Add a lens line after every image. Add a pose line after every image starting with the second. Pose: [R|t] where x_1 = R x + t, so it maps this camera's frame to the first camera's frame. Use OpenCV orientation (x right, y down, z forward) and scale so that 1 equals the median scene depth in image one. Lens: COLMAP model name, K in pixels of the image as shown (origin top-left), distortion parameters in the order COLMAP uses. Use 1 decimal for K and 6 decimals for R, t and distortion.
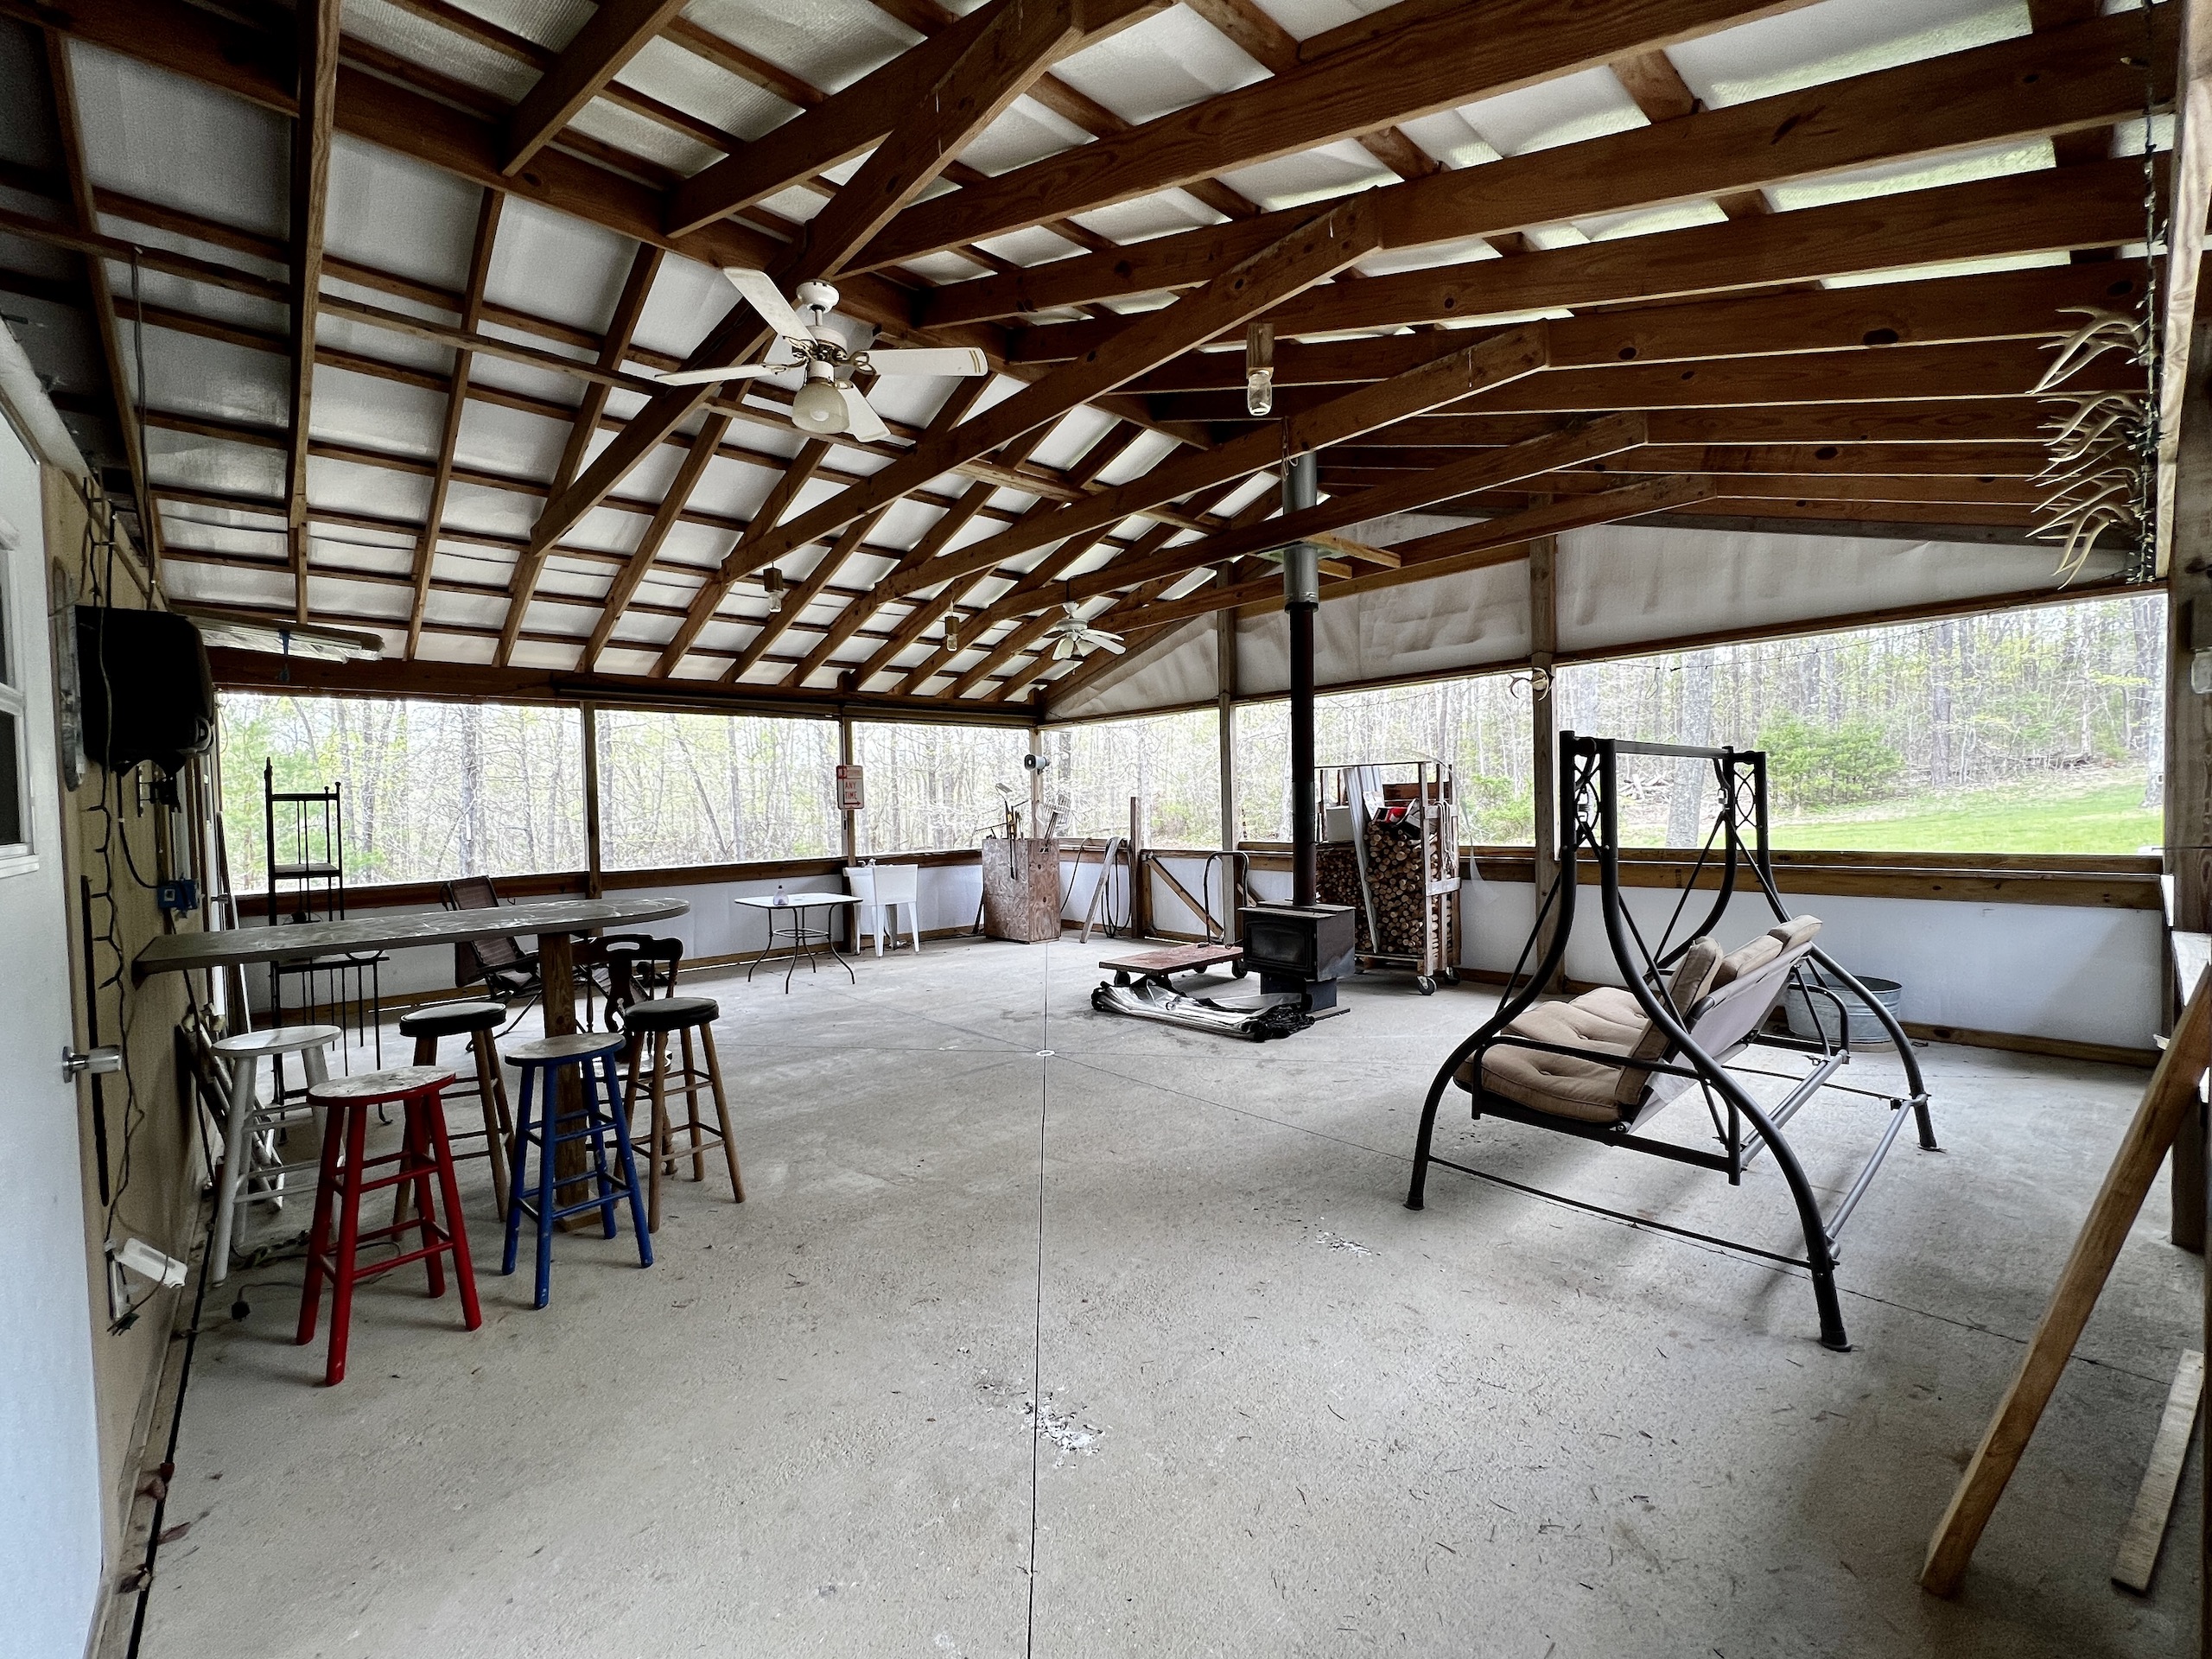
lens RADIAL K [[937.5, 0, 1106.0], [0, 937.5, 829.5], [0, 0, 1]] dist [0.000394, 0.000018]
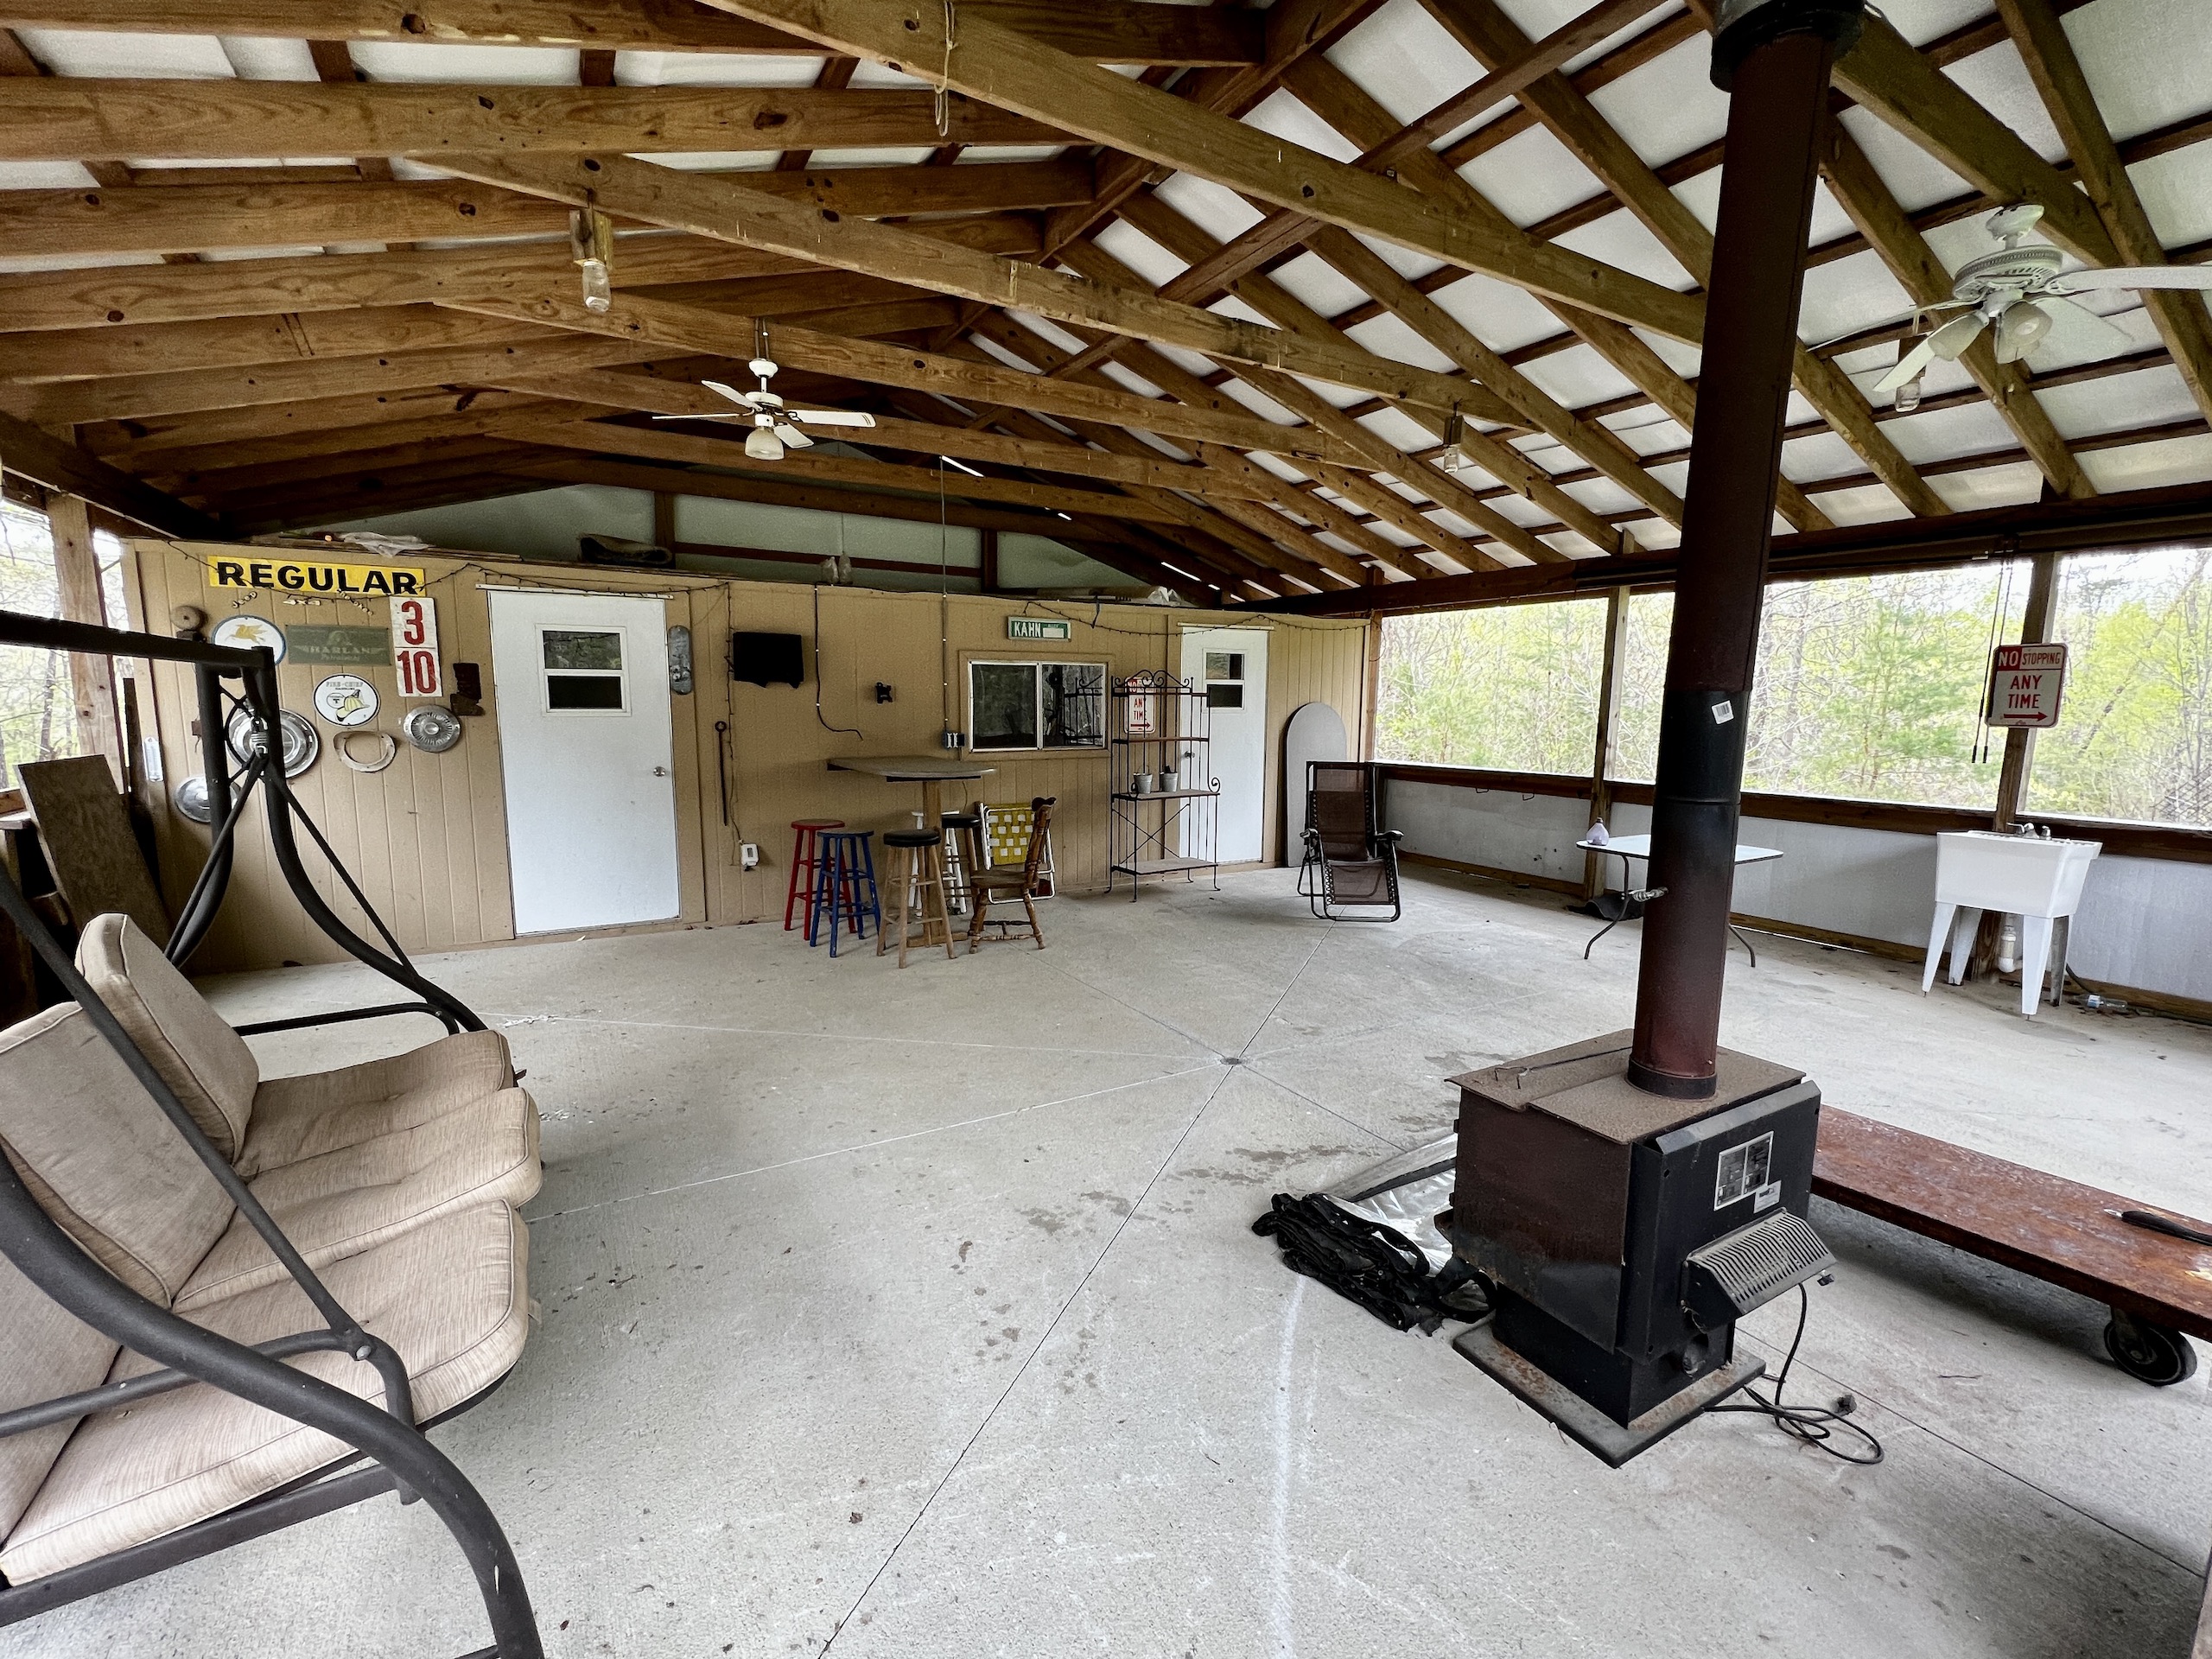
lens RADIAL K [[937.5, 0, 1106.0], [0, 937.5, 829.5], [0, 0, 1]] dist [0.000394, 0.000018]
pose [[-0.197121, 0.151875, -0.968544, 0.652591], [-0.036352, 0.986116, 0.162029, -0.055220], [0.979705, 0.067148, -0.188864, 1.056489]]
